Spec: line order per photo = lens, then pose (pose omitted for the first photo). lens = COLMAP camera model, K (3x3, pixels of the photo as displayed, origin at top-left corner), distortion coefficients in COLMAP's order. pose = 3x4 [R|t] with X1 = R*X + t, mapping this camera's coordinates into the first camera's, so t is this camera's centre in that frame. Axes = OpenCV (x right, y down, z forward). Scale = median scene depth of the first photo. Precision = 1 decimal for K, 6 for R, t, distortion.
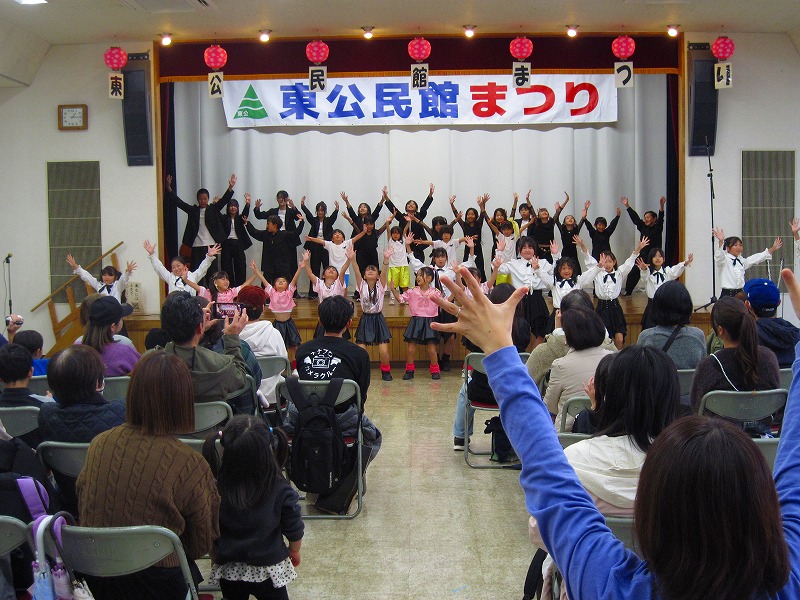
lens RADIAL K [[996.2, 0, 402.0], [0, 996.2, 303.5], [0, 0, 1]] dist [-0.142151, 0.000000]
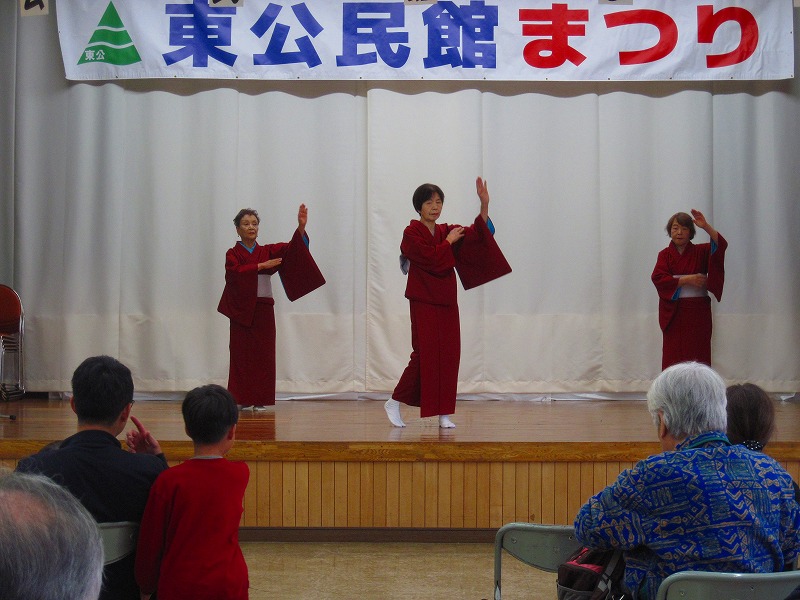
lens RADIAL K [[1736.5, 0, 386.3], [0, 1736.5, 285.4], [0, 0, 1]] dist [-0.182705, 0.000000]
pose [[0.999826, 0.015911, -0.009687, 0.008321], [-0.016588, 0.997100, -0.074270, -0.000382], [0.008478, 0.074418, 0.997191, 0.077842]]
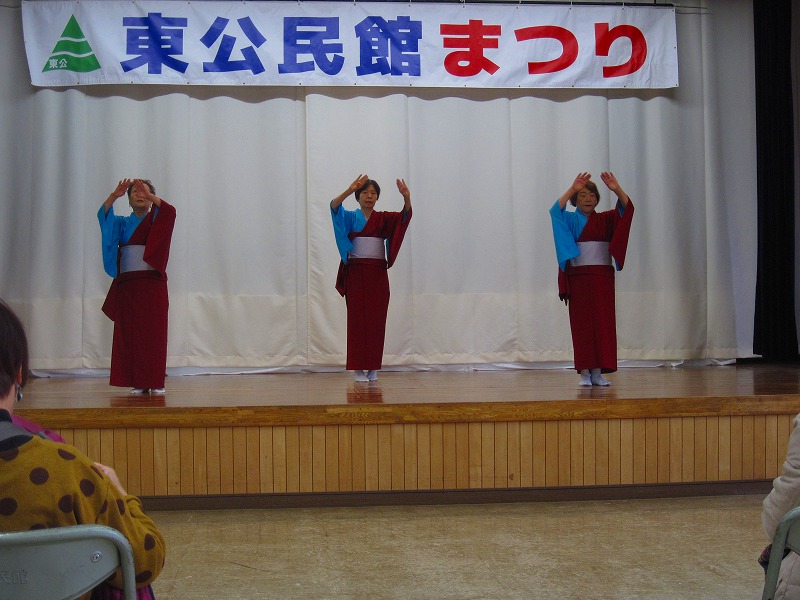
lens RADIAL K [[1200.0, 0, 398.0], [0, 1200.0, 303.8], [0, 0, 1]] dist [-0.151454, 0.000000]
pose [[0.994308, 0.004242, 0.106459, -0.033661], [0.004369, 0.996743, -0.080523, 0.008809], [-0.106454, 0.080530, 0.991051, 0.294233]]
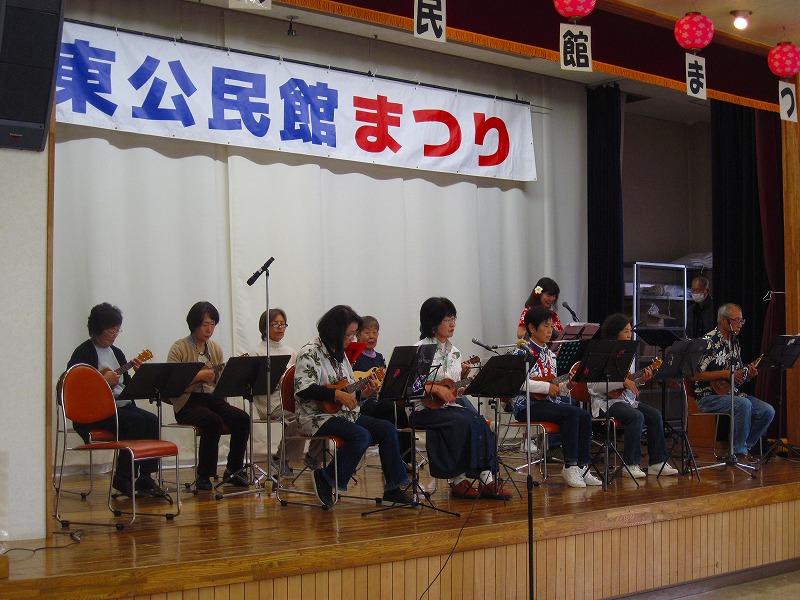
lens RADIAL K [[1200.0, 0, 399.0], [0, 1200.0, 303.4], [0, 0, 1]] dist [-0.151454, 0.000000]
pose [[0.764780, 0.041137, 0.642976, -0.358815], [0.037721, 0.993389, -0.108423, -0.020819], [-0.643186, 0.107174, 0.758173, 0.459857]]
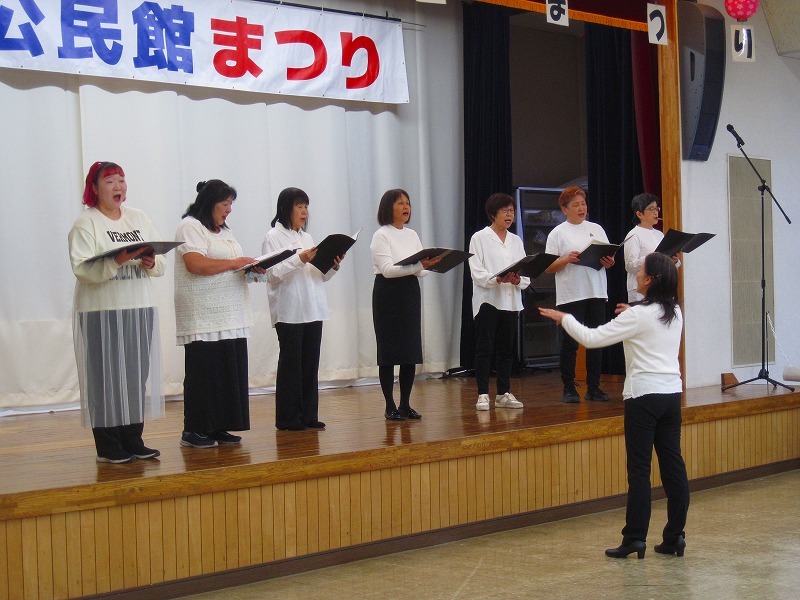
lens RADIAL K [[1422.5, 0, 396.3], [0, 1422.5, 291.8], [0, 0, 1]] dist [-0.178171, 0.000000]
pose [[0.711422, -0.002562, 0.702760, -0.410070], [0.062933, 0.996208, -0.060077, -0.014160], [-0.699942, 0.086967, 0.708885, 0.382297]]
